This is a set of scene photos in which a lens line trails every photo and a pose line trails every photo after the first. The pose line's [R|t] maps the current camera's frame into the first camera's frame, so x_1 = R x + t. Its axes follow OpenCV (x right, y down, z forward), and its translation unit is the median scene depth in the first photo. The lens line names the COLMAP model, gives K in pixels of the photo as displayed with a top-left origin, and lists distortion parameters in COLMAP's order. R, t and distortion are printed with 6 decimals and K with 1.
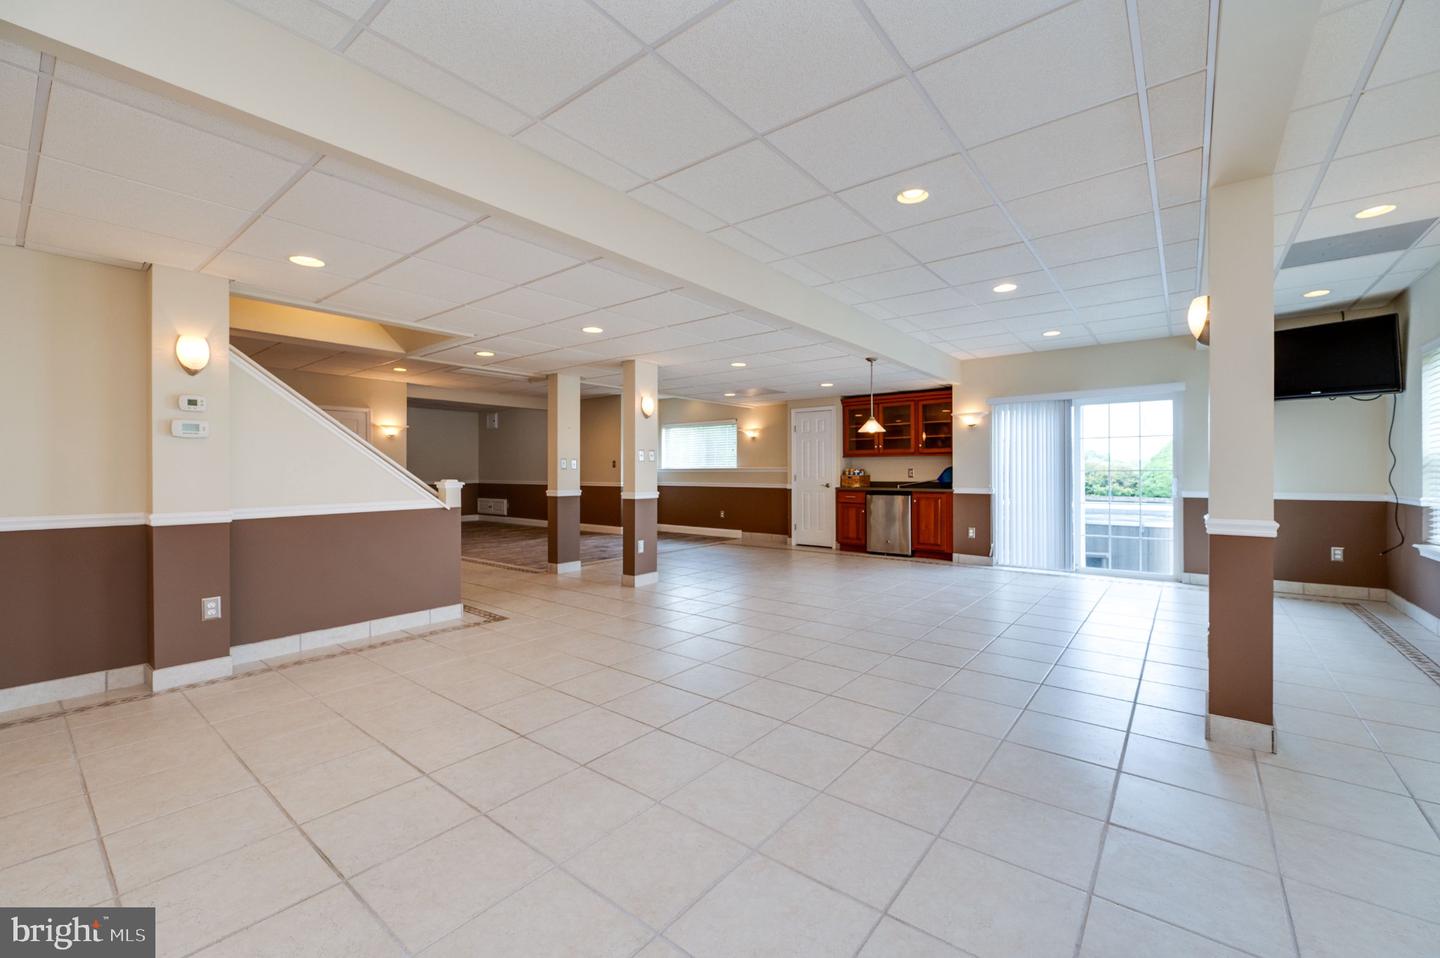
lens RADIAL K [[583.6, 0, 722.2], [0, 583.6, 471.1], [0, 0, 1]] dist [-0.003041, -0.000590]
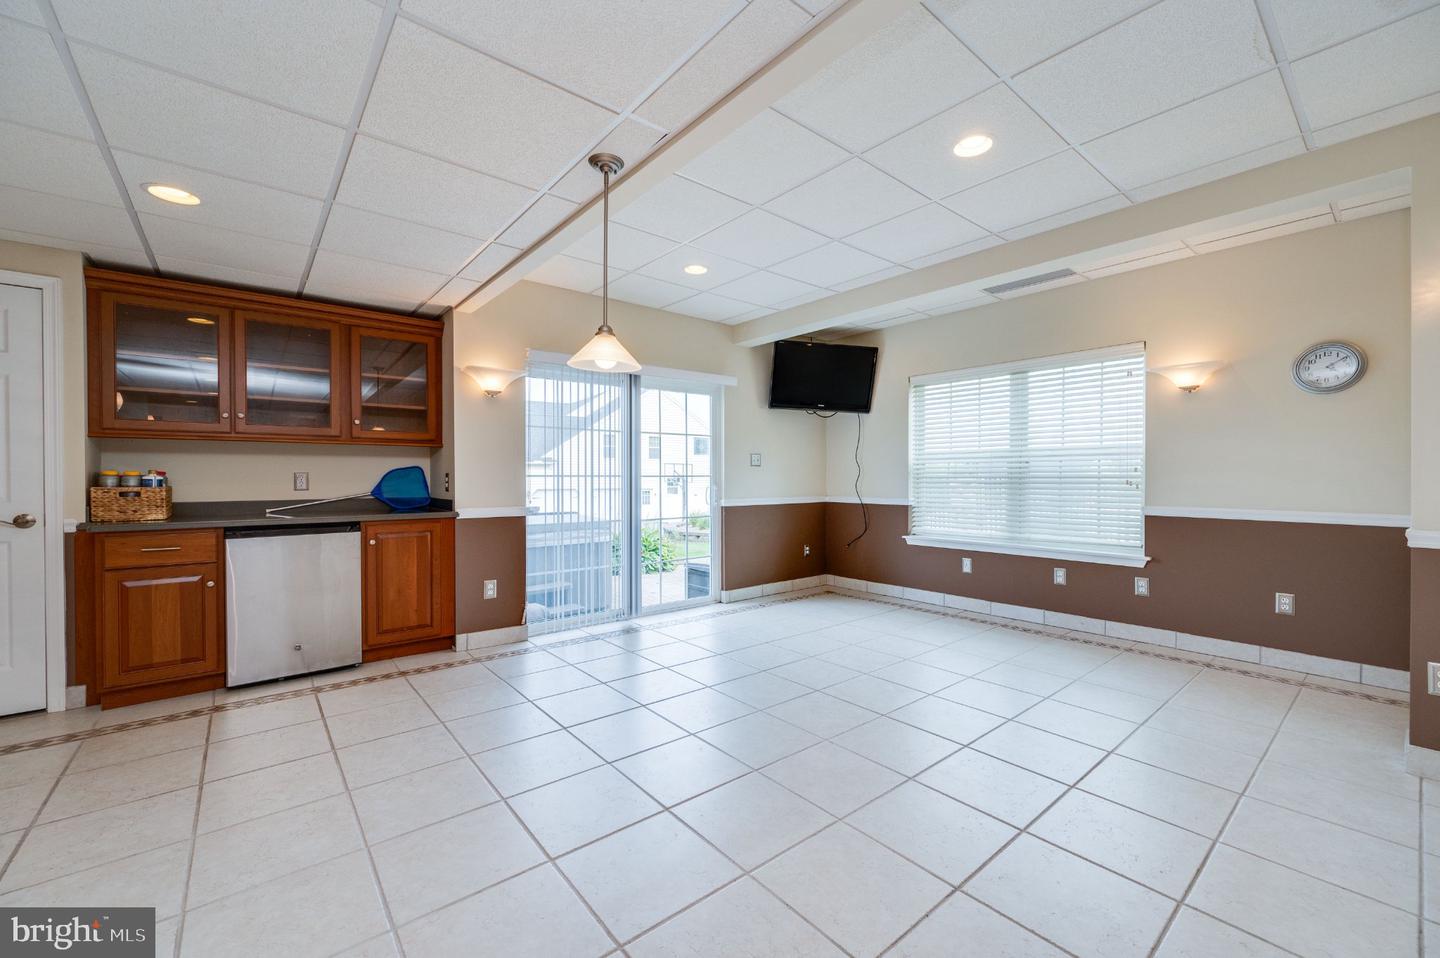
lens RADIAL K [[583.6, 0, 725.6], [0, 583.6, 481.0], [0, 0, 1]] dist [-0.003041, -0.000590]
pose [[0.195573, -0.005343, 0.980675, -0.067832], [-0.000066, 0.999985, 0.005461, 0.001050], [-0.980689, -0.001132, 0.195570, 0.684882]]
